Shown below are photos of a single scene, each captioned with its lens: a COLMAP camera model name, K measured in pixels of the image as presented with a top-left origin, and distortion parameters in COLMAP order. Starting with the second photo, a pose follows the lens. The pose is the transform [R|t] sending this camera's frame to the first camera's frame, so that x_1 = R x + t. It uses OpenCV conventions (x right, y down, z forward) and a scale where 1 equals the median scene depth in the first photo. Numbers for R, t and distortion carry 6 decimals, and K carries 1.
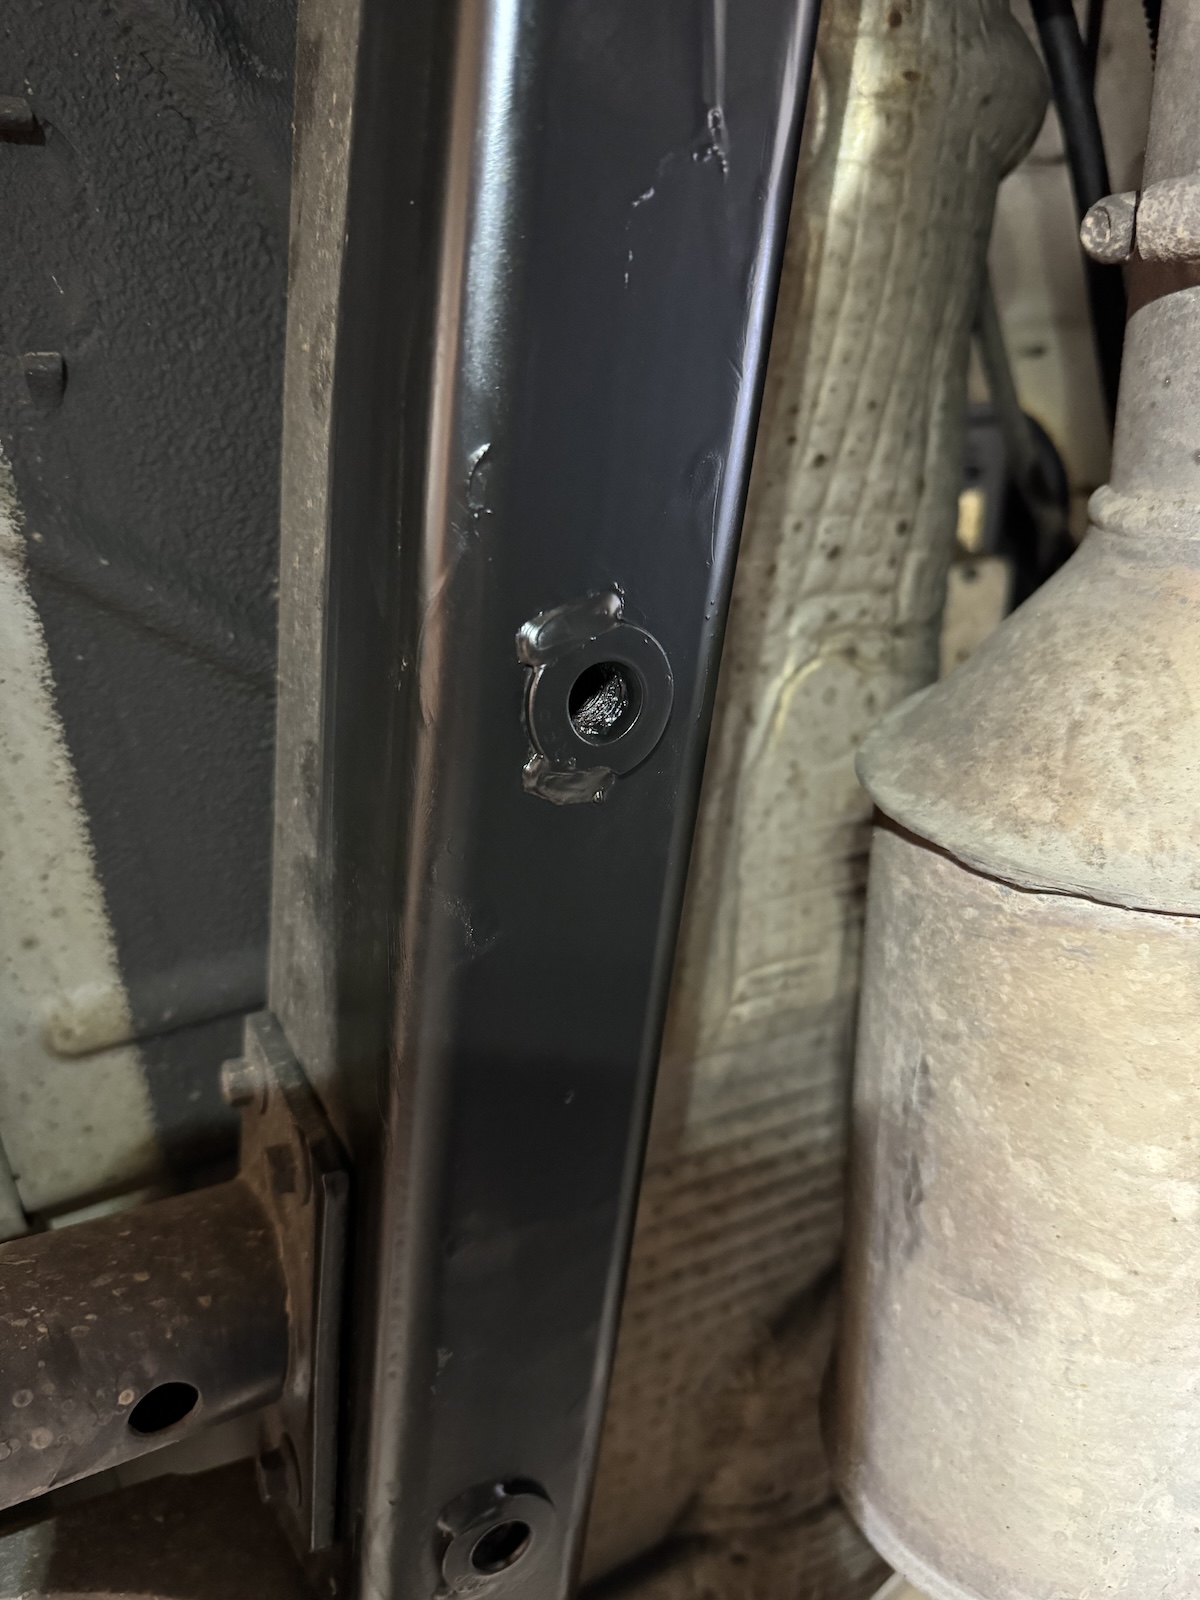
lens RADIAL K [[1110.7, 0, 600.0], [0, 1110.7, 800.0], [0, 0, 1]] dist [0.006495, -0.034502]
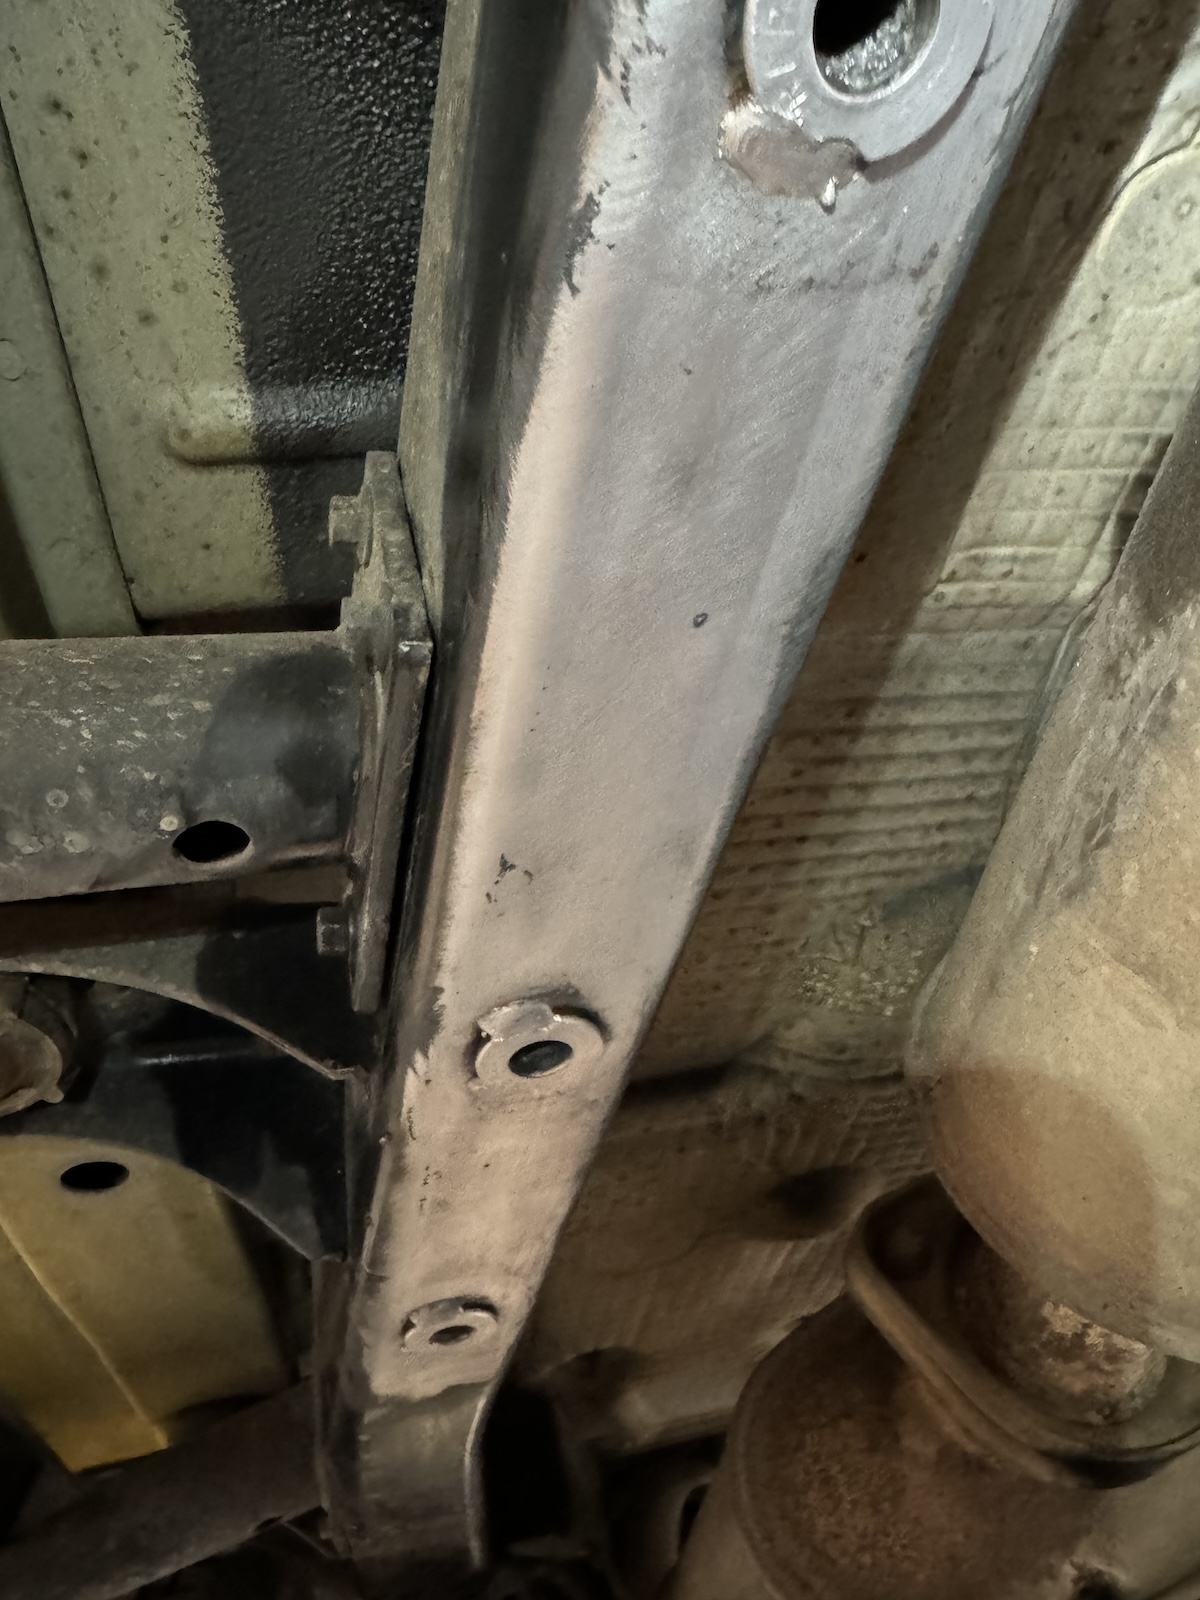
lens RADIAL K [[1223.2, 0, 601.2], [0, 1223.2, 738.2], [0, 0, 1]] dist [-0.005958, -0.006841]
pose [[0.964417, 0.237620, -0.115915, 0.015323], [-0.183163, 0.916668, 0.355206, 0.030479], [0.190660, -0.321335, 0.927574, 0.096584]]
